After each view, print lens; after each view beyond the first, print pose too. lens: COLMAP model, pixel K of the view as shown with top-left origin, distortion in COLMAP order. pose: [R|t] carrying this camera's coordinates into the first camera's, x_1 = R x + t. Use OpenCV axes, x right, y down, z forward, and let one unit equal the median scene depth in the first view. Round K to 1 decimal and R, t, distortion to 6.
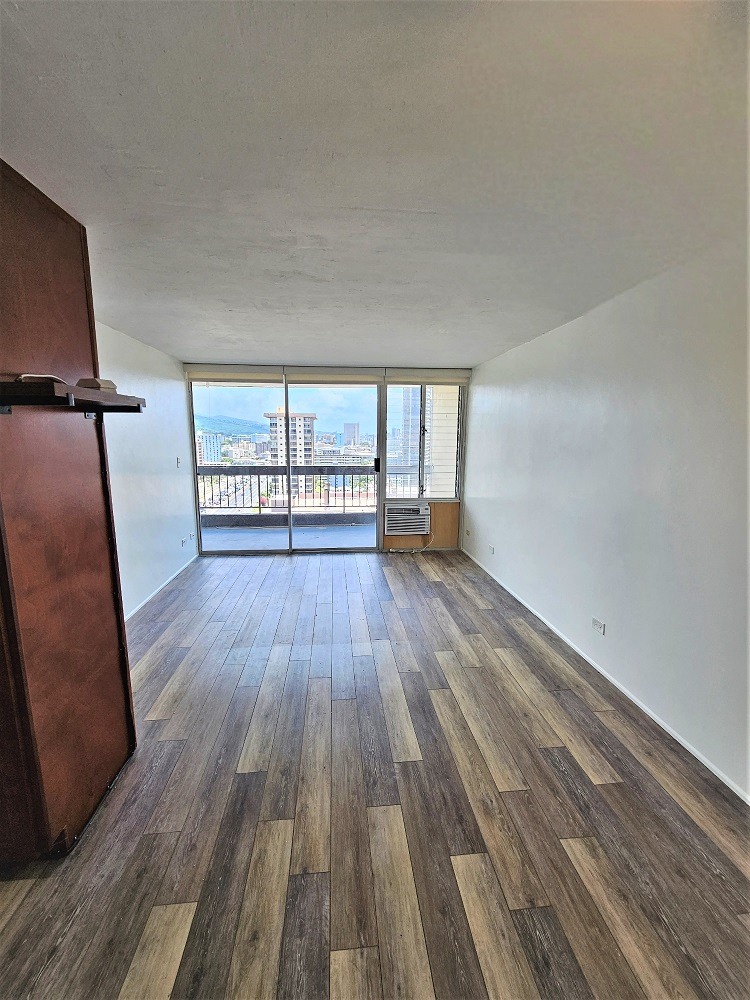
lens RADIAL K [[410.2, 0, 376.3], [0, 410.2, 501.7], [0, 0, 1]] dist [-0.000355, 0.000040]
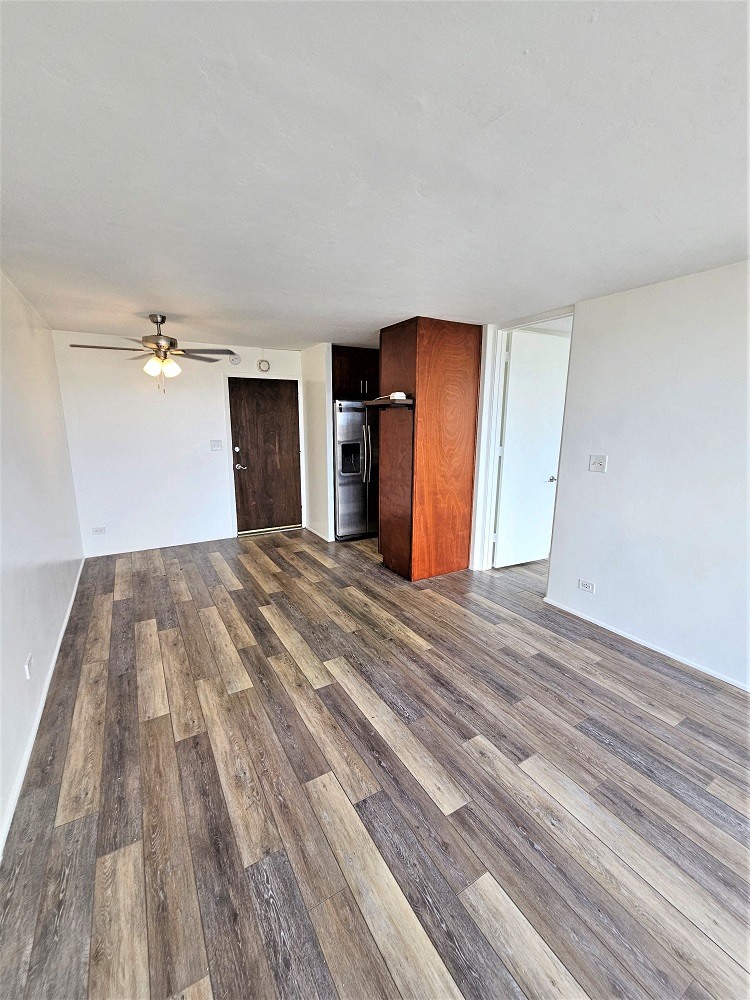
lens RADIAL K [[410.2, 0, 374.3], [0, 410.2, 500.9], [0, 0, 1]] dist [-0.000355, 0.000040]
pose [[-0.906706, 0.074269, -0.415173, 0.268526], [-0.077272, 0.938459, 0.336634, -0.308406], [0.414624, 0.337310, -0.845168, 1.910538]]
